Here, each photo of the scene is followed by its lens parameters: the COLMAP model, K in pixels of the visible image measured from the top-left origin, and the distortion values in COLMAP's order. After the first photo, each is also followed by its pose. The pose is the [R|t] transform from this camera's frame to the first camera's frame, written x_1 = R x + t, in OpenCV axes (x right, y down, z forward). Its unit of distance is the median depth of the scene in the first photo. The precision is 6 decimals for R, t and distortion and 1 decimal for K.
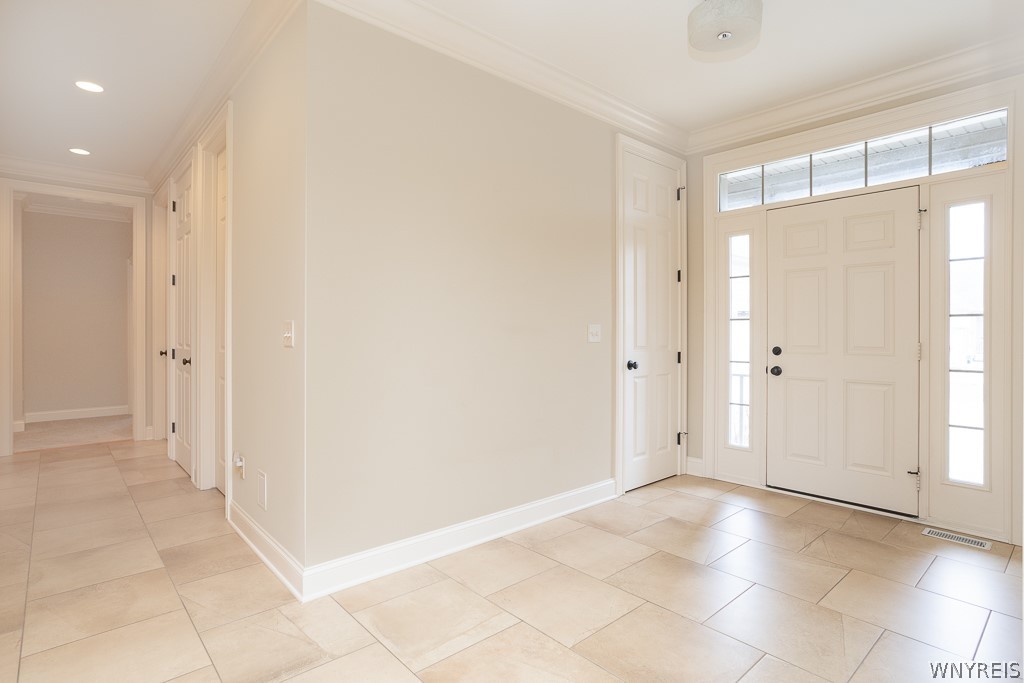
lens RADIAL K [[525.1, 0, 514.4], [0, 525.1, 343.4], [0, 0, 1]] dist [-0.006701, -0.000151]
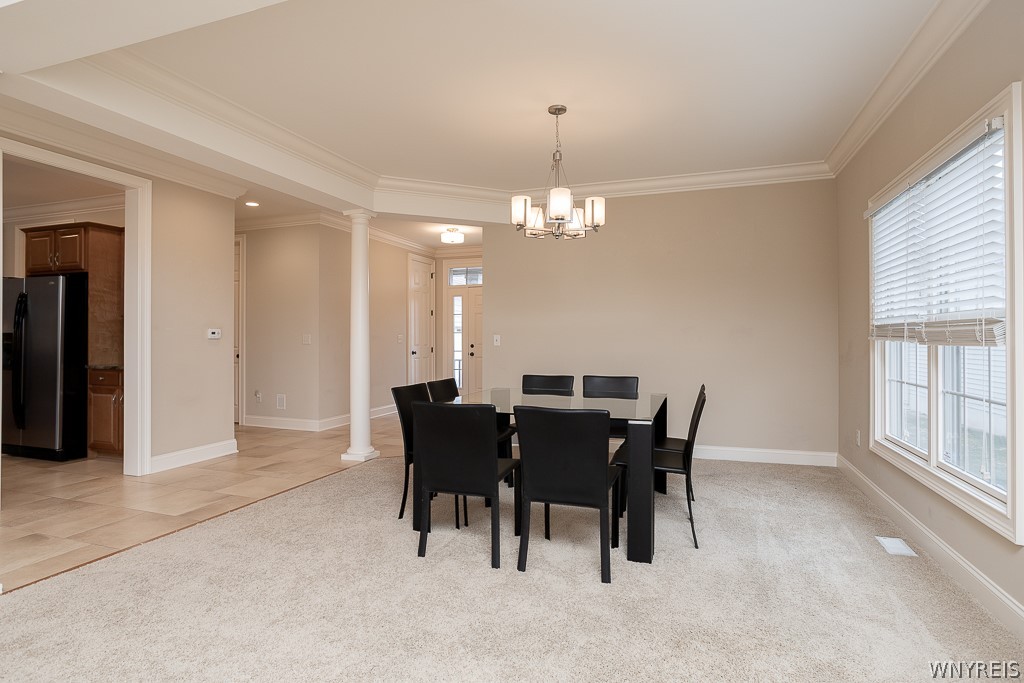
lens RADIAL K [[525.1, 0, 513.9], [0, 525.1, 335.4], [0, 0, 1]] dist [-0.006701, -0.000151]
pose [[0.875518, -0.001444, 0.483184, -0.493508], [0.012470, 0.999730, -0.019608, 0.015964], [-0.483025, 0.023192, 0.875299, -1.198920]]
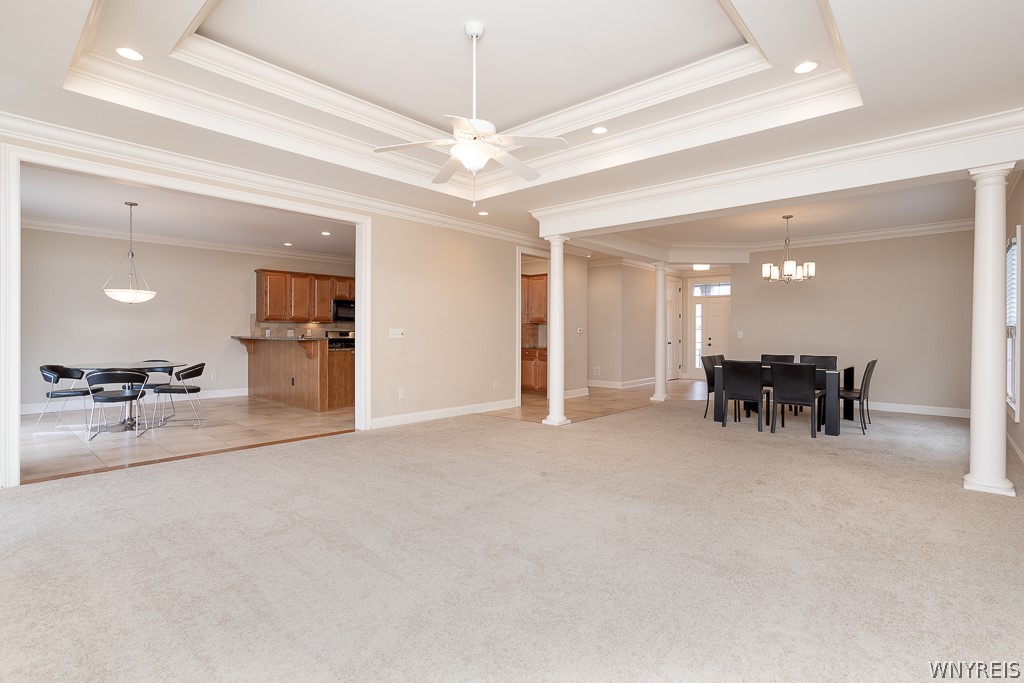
lens RADIAL K [[491.2, 0, 527.5], [0, 491.2, 332.5], [0, 0, 1]] dist [-0.012290, 0.002120]
pose [[0.990248, 0.000306, 0.139314, -1.114544], [0.002116, 0.999849, -0.017236, 0.025785], [-0.139299, 0.017362, 0.990098, -1.989554]]
